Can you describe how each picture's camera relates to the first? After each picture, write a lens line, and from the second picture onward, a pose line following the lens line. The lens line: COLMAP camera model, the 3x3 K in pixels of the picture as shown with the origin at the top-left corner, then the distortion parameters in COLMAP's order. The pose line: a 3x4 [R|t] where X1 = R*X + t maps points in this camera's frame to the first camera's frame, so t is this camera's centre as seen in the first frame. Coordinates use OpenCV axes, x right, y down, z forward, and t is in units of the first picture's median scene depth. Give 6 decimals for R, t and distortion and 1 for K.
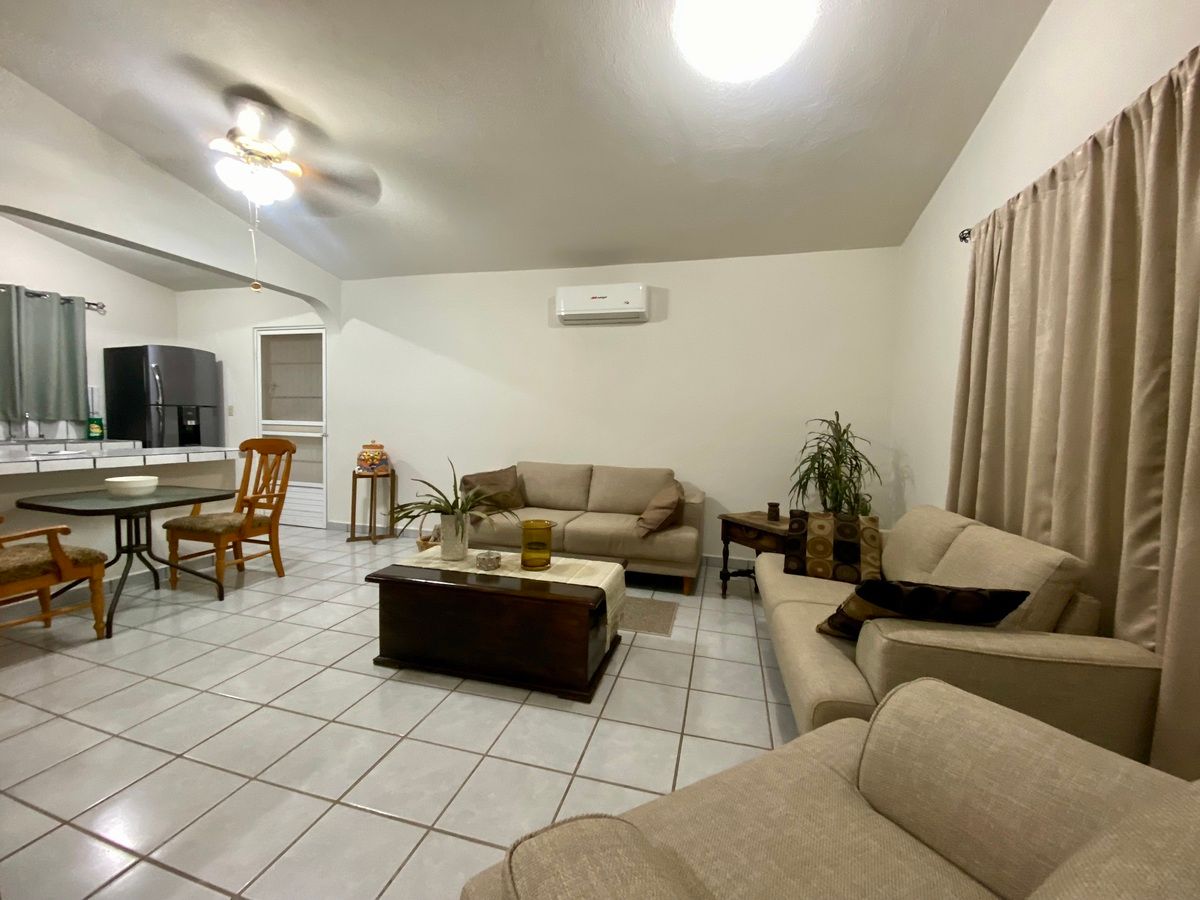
lens RADIAL K [[486.4, 0, 595.0], [0, 486.4, 449.0], [0, 0, 1]] dist [0.014867, -0.017081]
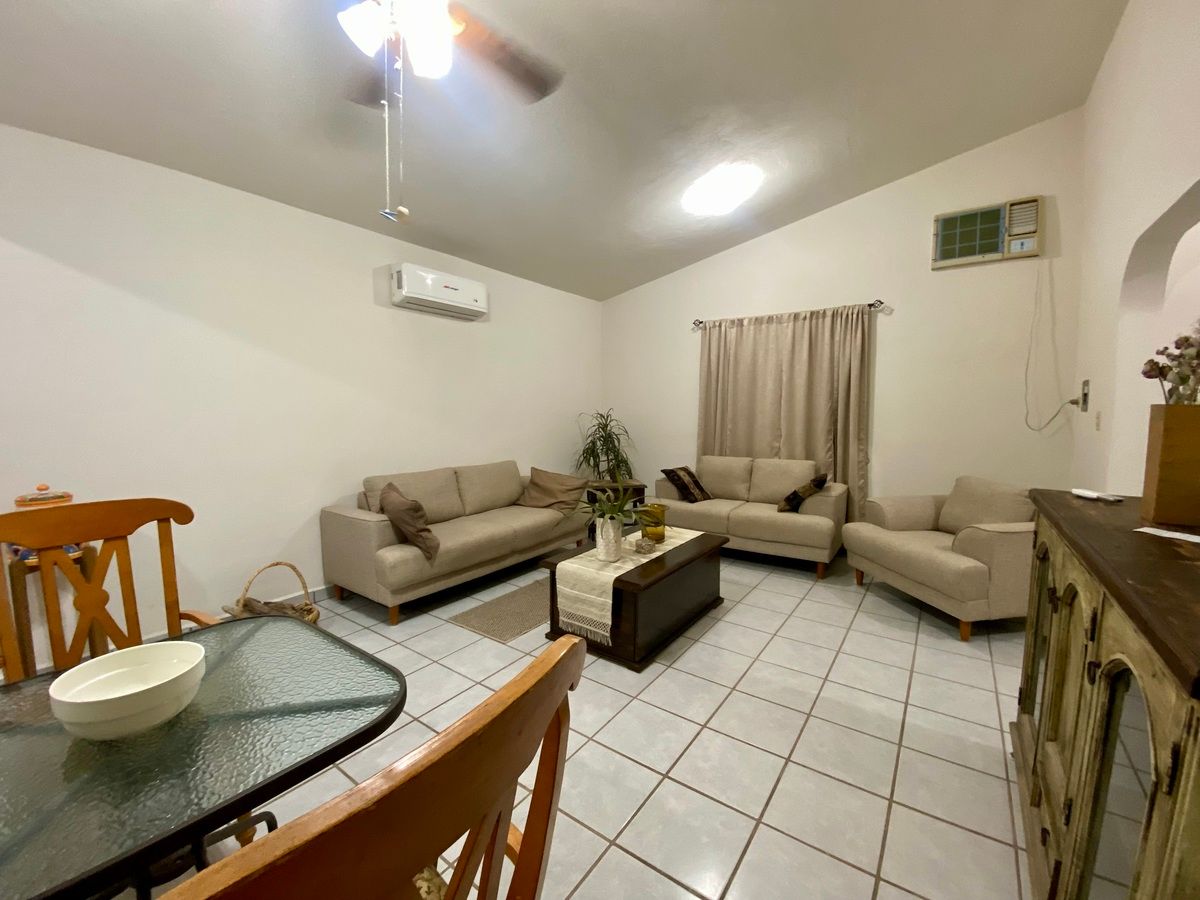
lens RADIAL K [[486.4, 0, 595.0], [0, 486.4, 449.0], [0, 0, 1]] dist [0.014867, -0.017081]
pose [[0.350395, -0.102505, 0.930976, -0.801610], [0.058781, 0.994440, 0.087369, -0.069612], [-0.934756, 0.024110, 0.354472, 0.412004]]
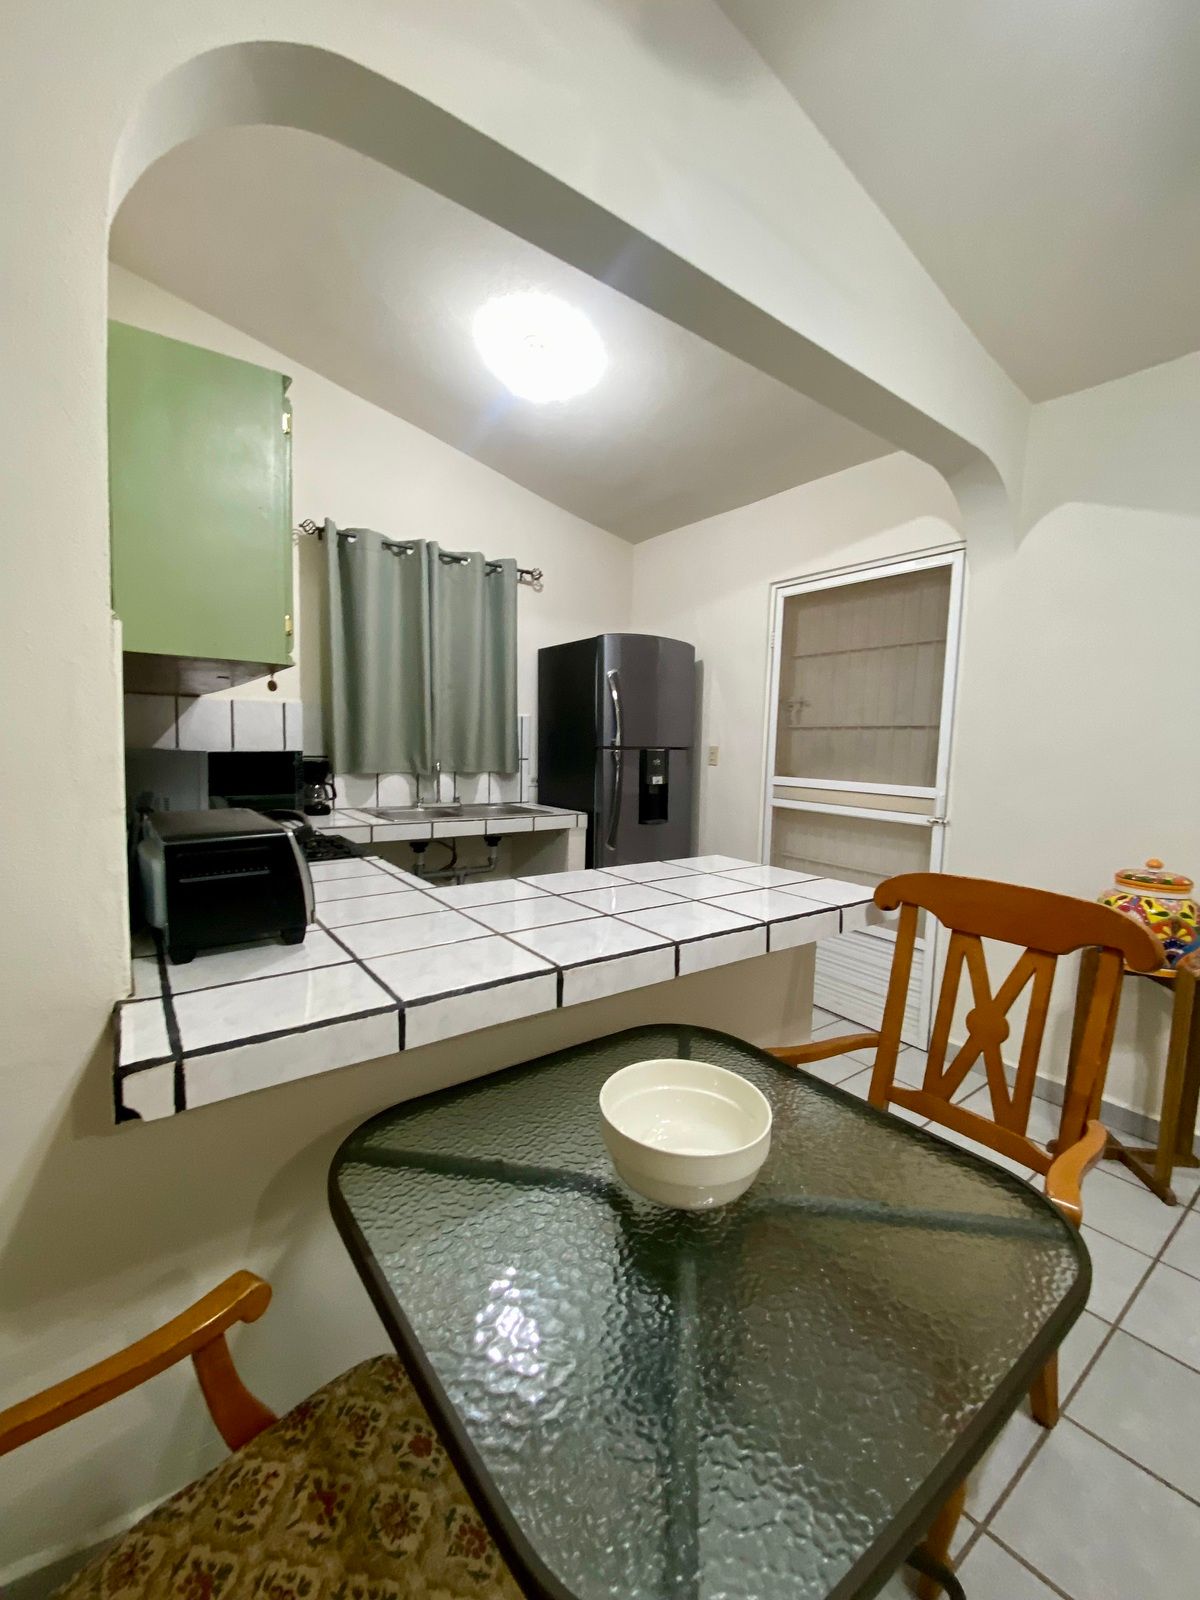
lens RADIAL K [[645.6, 0, 600.0], [0, 645.6, 800.0], [0, 0, 1]] dist [0.018272, -0.020819]
pose [[0.790753, 0.052952, -0.609841, -0.564613], [-0.042137, 0.998597, 0.032070, -0.064949], [0.610683, 0.000337, 0.791875, 0.514879]]
